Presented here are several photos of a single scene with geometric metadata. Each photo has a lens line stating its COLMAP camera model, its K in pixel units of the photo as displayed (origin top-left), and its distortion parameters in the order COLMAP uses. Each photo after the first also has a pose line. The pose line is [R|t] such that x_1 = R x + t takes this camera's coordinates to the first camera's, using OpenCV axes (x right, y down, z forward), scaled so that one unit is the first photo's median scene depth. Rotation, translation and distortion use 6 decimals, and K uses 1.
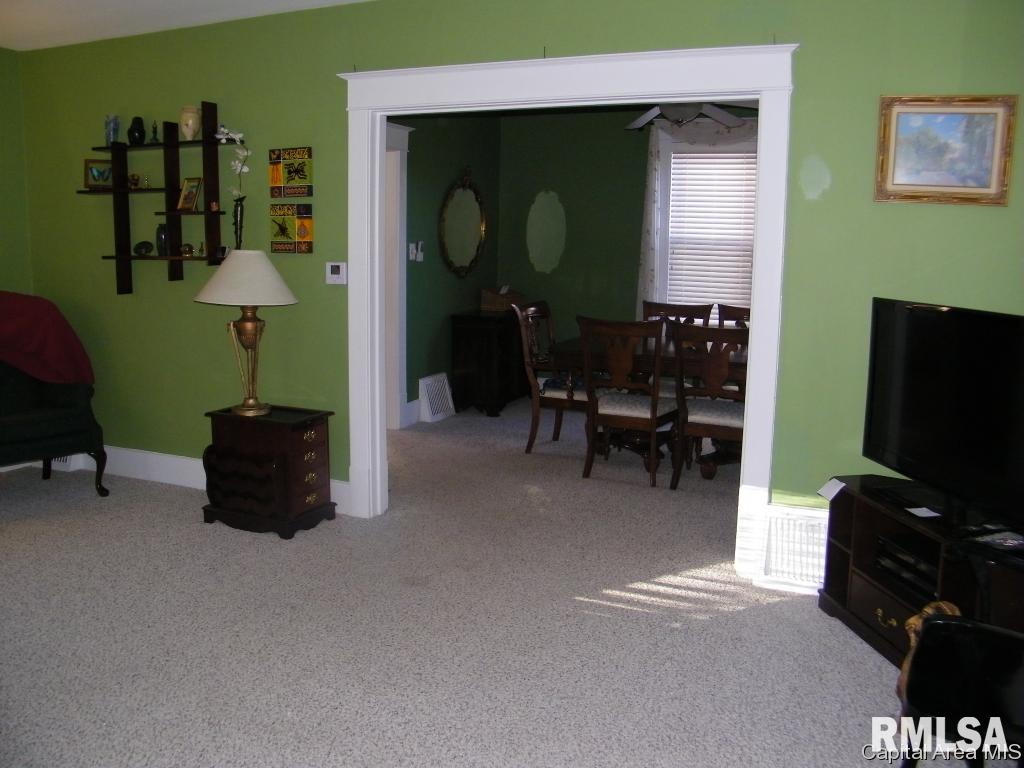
lens RADIAL K [[863.2, 0, 510.8], [0, 863.2, 354.5], [0, 0, 1]] dist [-0.186436, 0.152207]
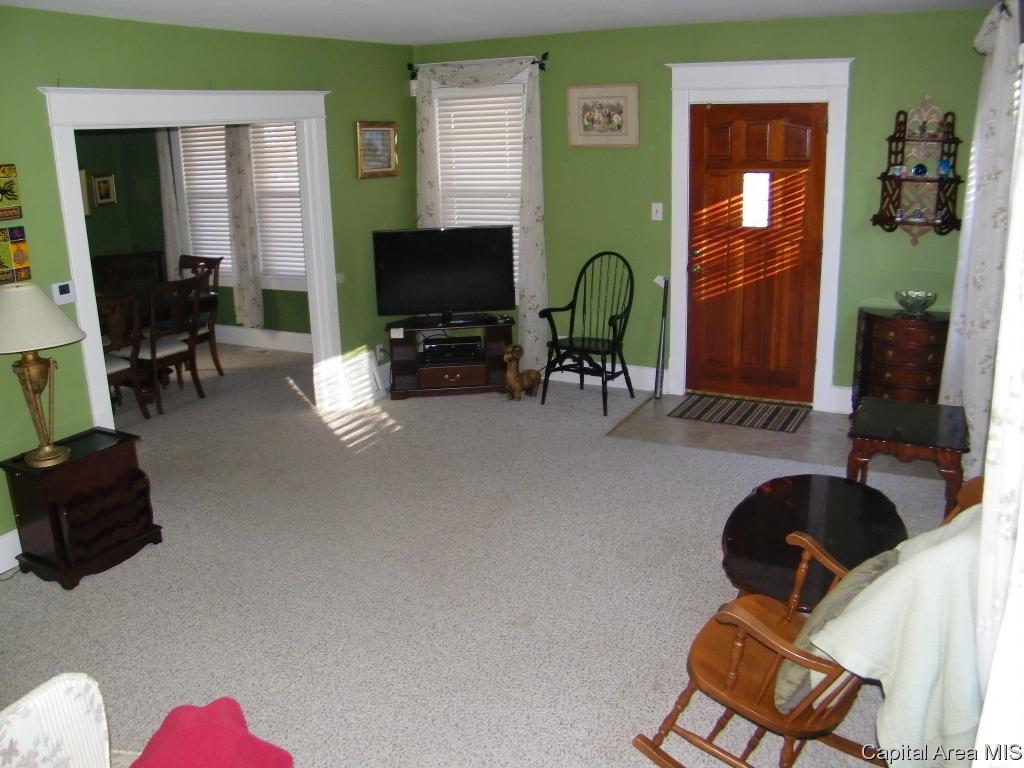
lens RADIAL K [[863.2, 0, 510.8], [0, 863.2, 354.5], [0, 0, 1]] dist [-0.186436, 0.152207]
pose [[0.070030, -0.271918, 0.959769, -1.089008], [0.163146, 0.952298, 0.257898, -0.187243], [-0.984113, 0.138522, 0.111052, 0.397344]]
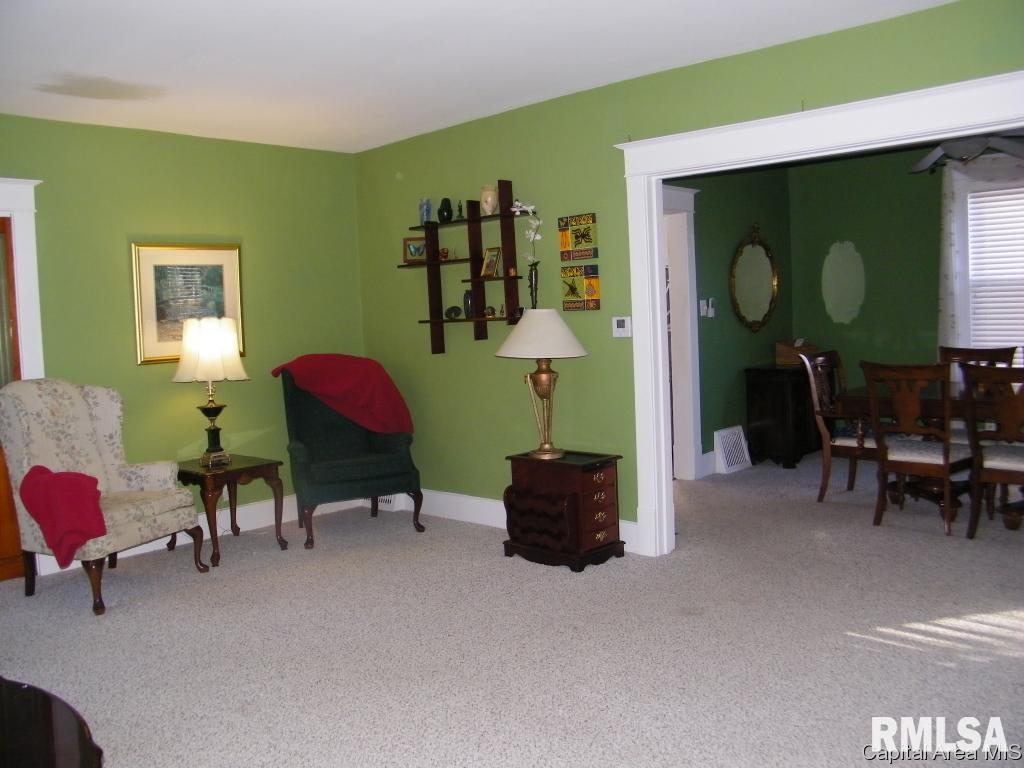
lens RADIAL K [[861.3, 0, 513.0], [0, 861.3, 359.4], [0, 0, 1]] dist [-0.202302, 0.168739]
pose [[0.934619, -0.034512, -0.353972, 0.050065], [0.008765, 0.997213, -0.074085, 0.025067], [0.355543, 0.066139, 0.932317, -0.057955]]
